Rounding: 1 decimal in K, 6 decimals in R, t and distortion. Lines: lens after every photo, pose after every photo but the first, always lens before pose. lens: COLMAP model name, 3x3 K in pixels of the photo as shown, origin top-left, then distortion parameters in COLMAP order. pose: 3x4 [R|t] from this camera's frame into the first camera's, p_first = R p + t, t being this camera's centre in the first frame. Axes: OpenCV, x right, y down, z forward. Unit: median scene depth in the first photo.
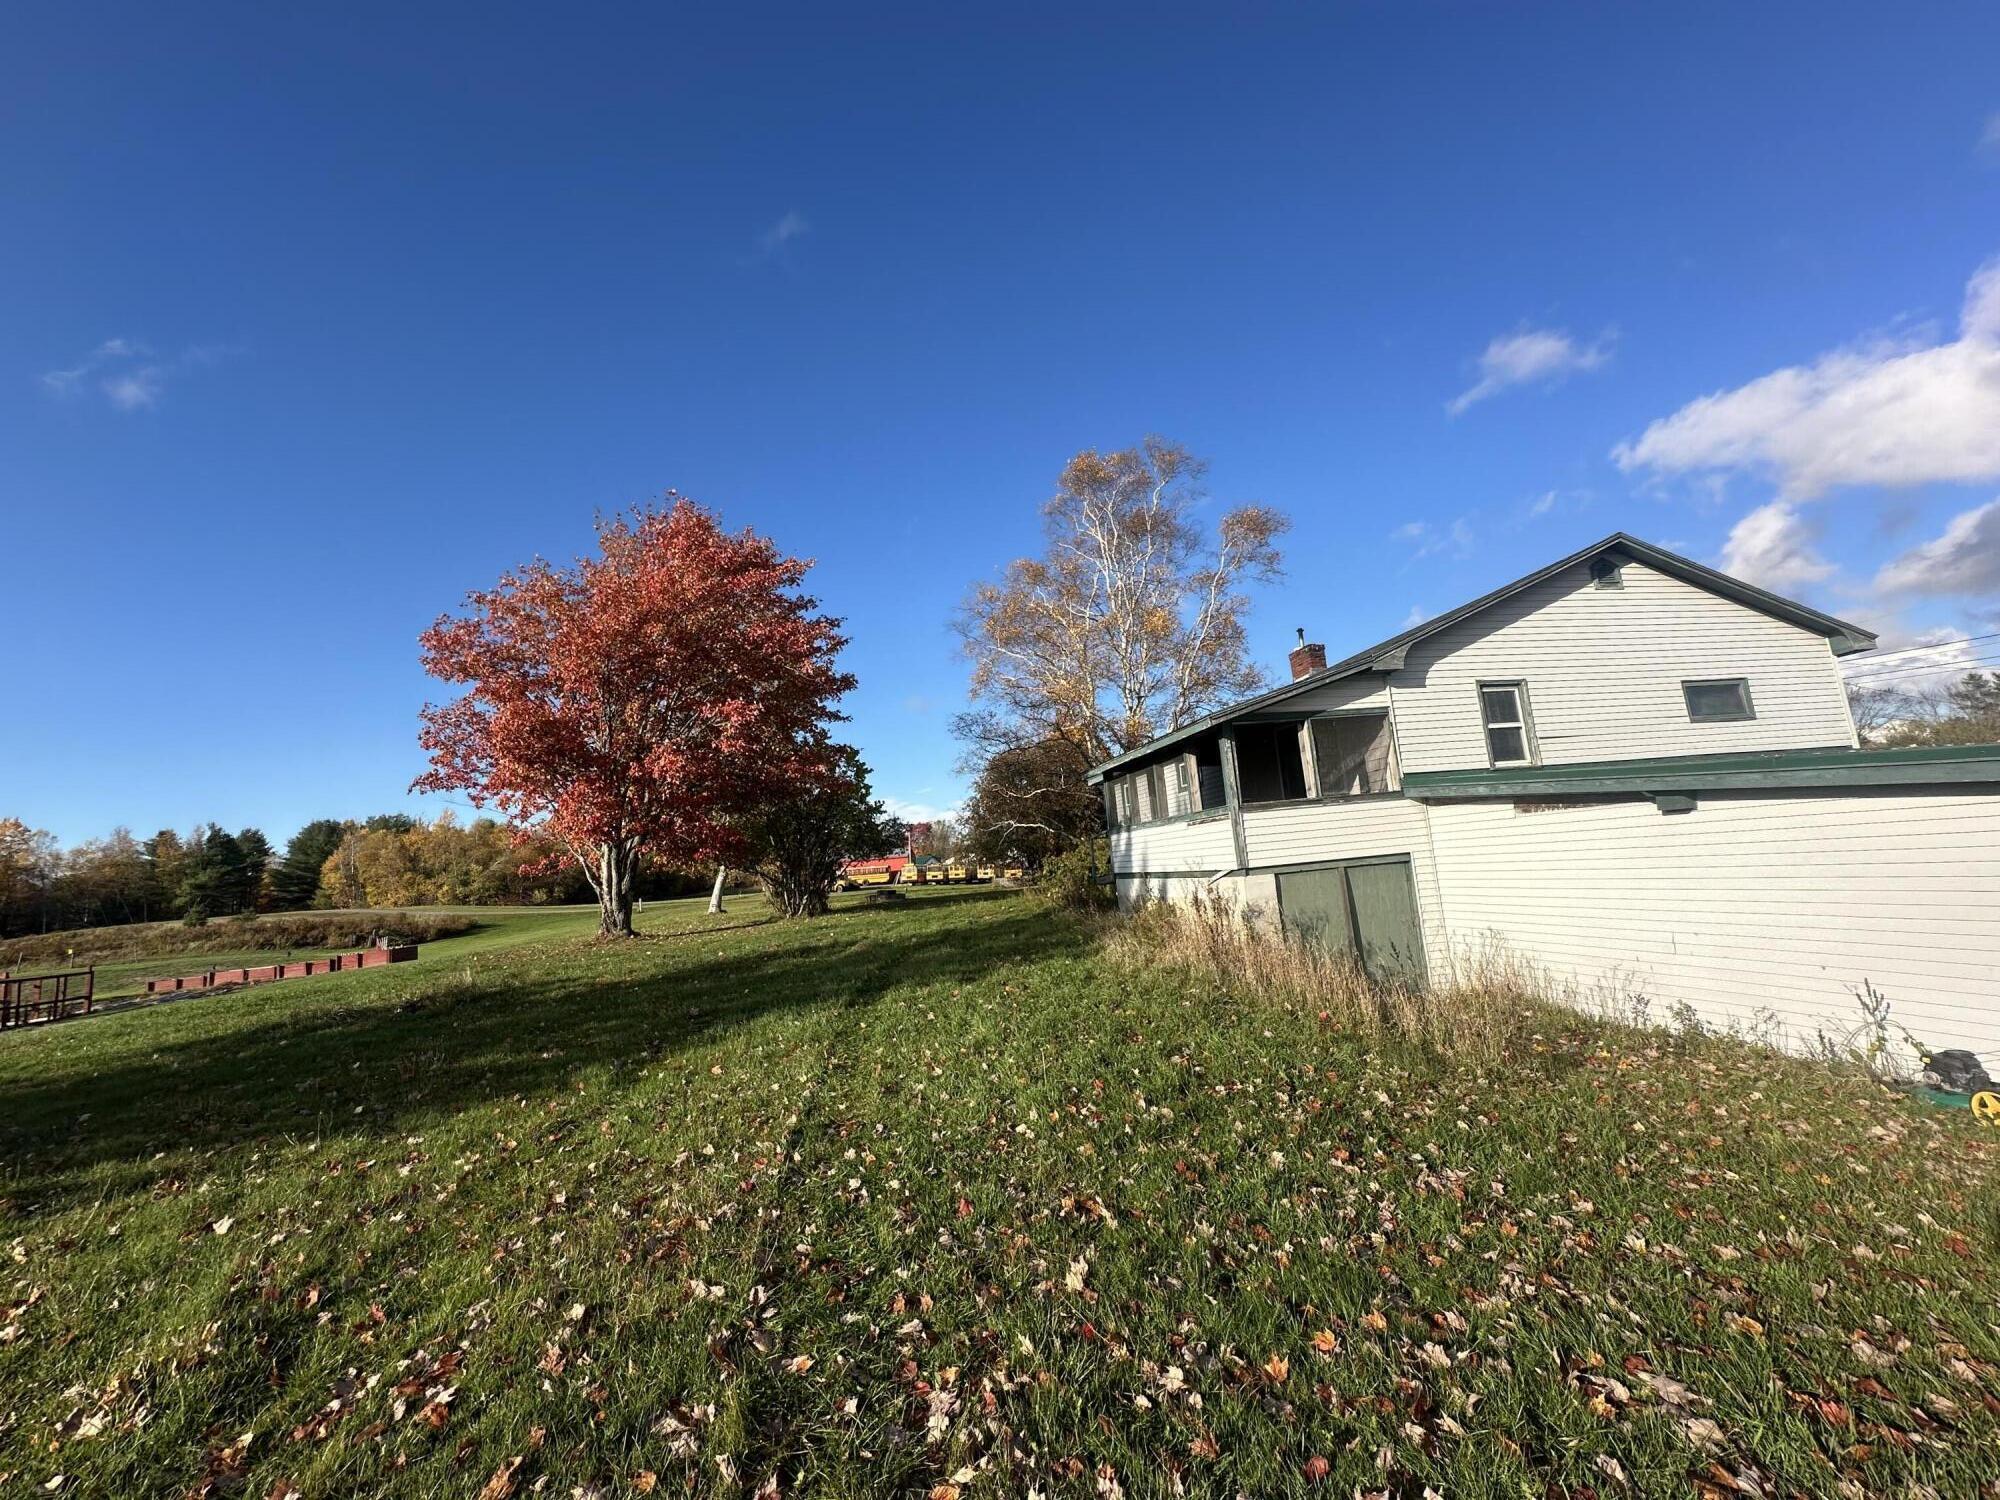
lens RADIAL K [[792.2, 0, 996.2], [0, 792.2, 750.2], [0, 0, 1]] dist [-0.001966, -0.000004]
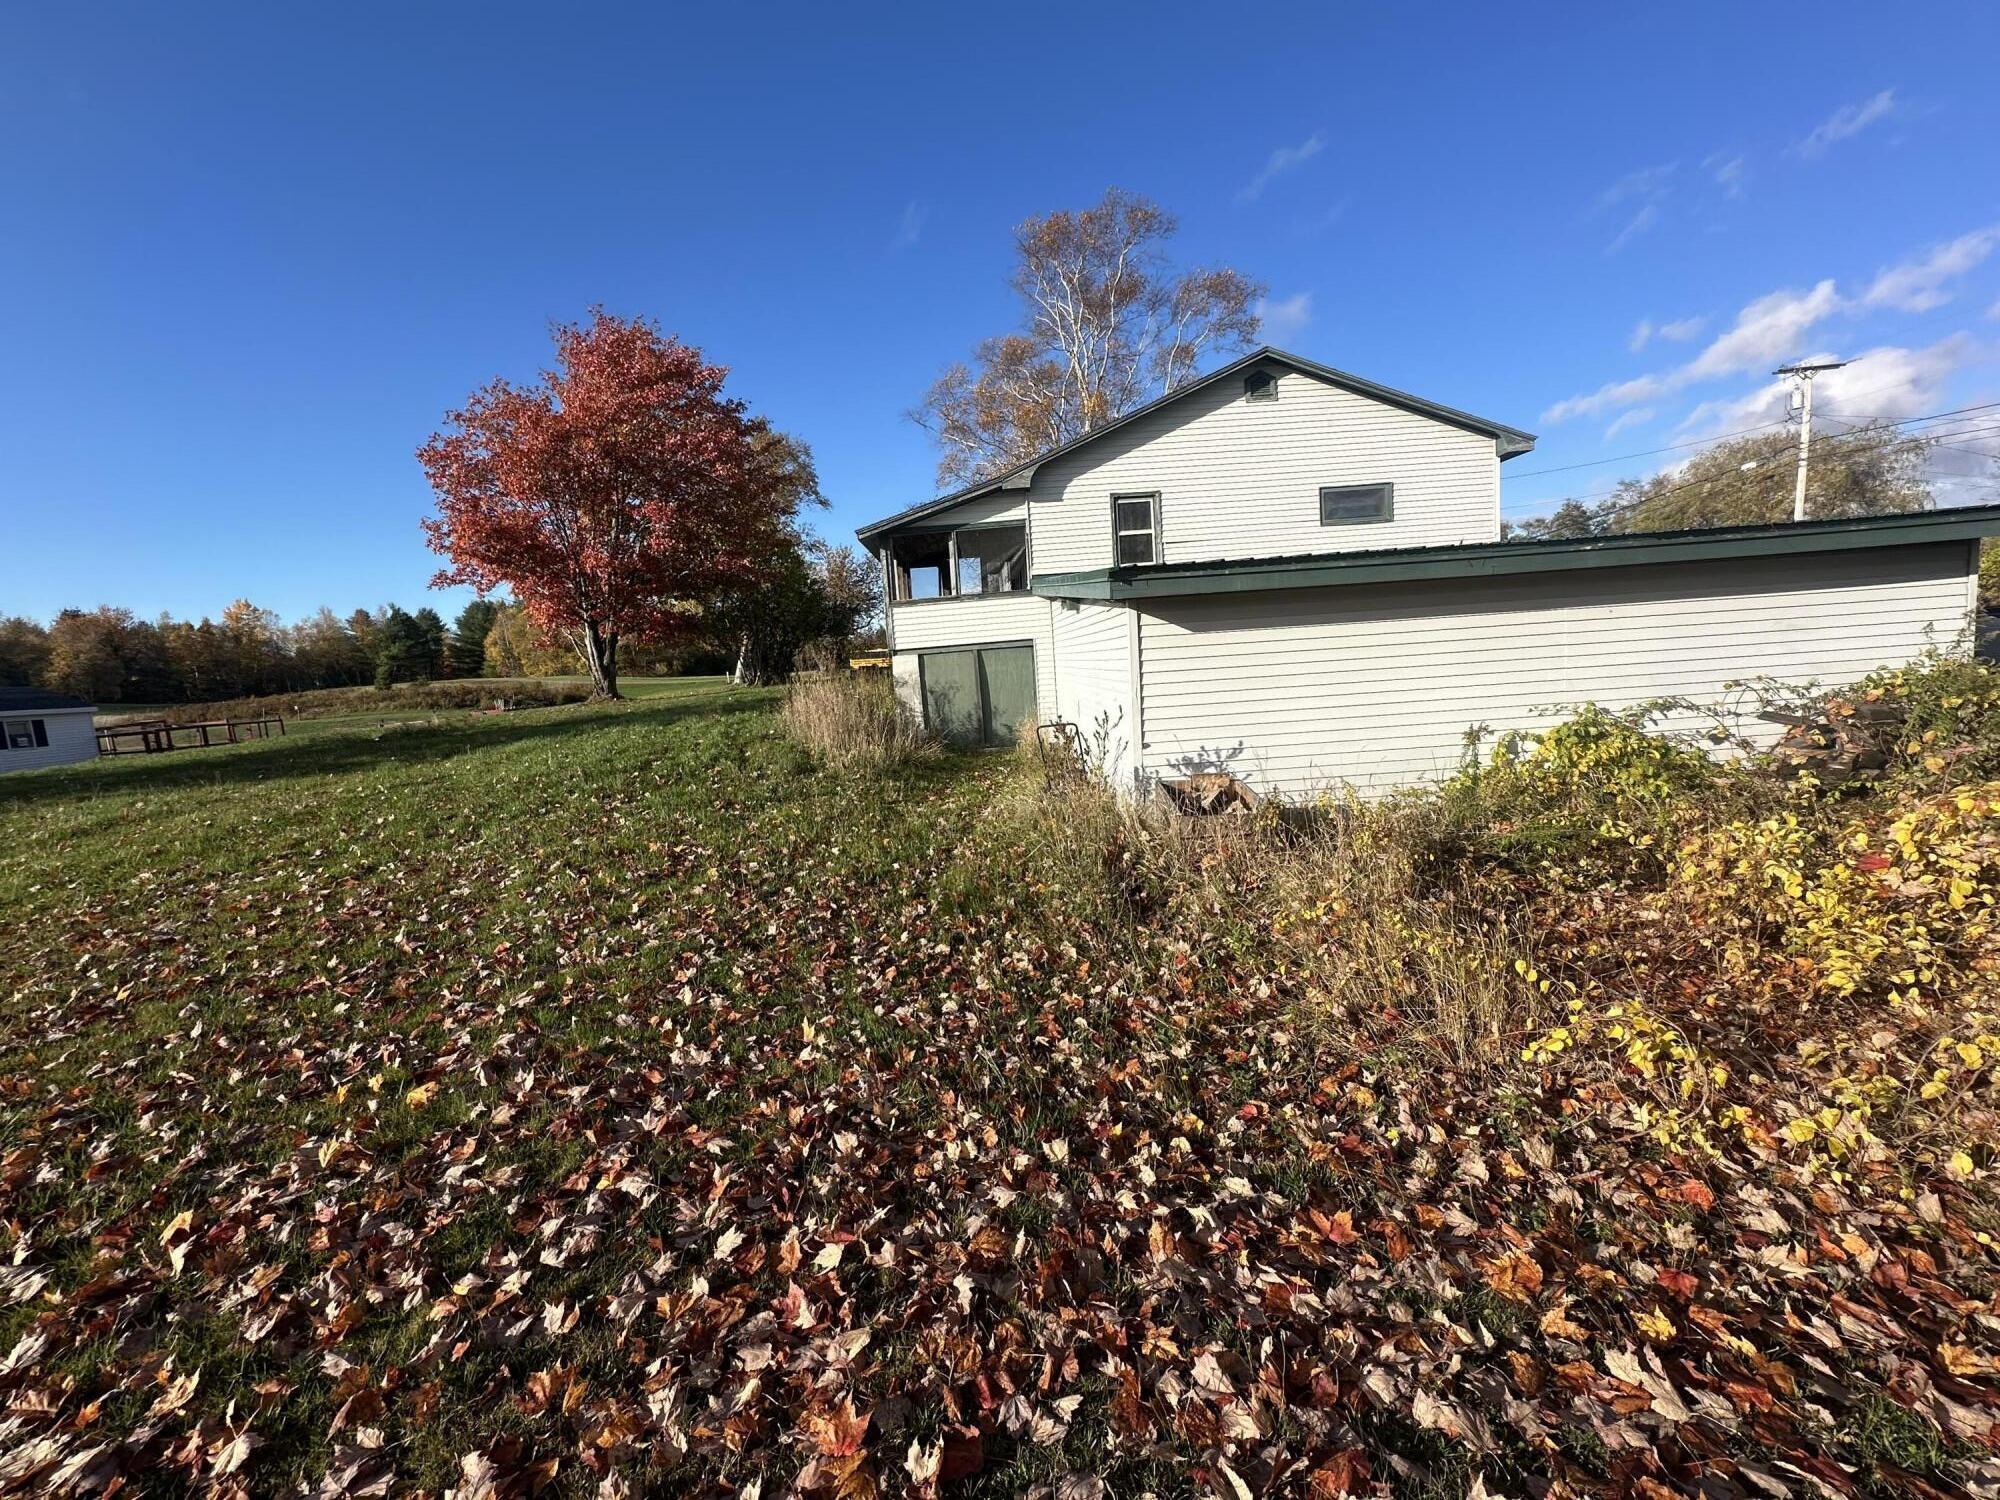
lens RADIAL K [[792.2, 0, 1006.2], [0, 792.2, 742.8], [0, 0, 1]] dist [-0.001966, -0.000004]
pose [[0.989368, 0.024224, -0.143405, 0.433111], [0.014884, 0.963989, 0.265525, -0.031385], [0.144673, -0.264836, 0.953379, -0.170501]]
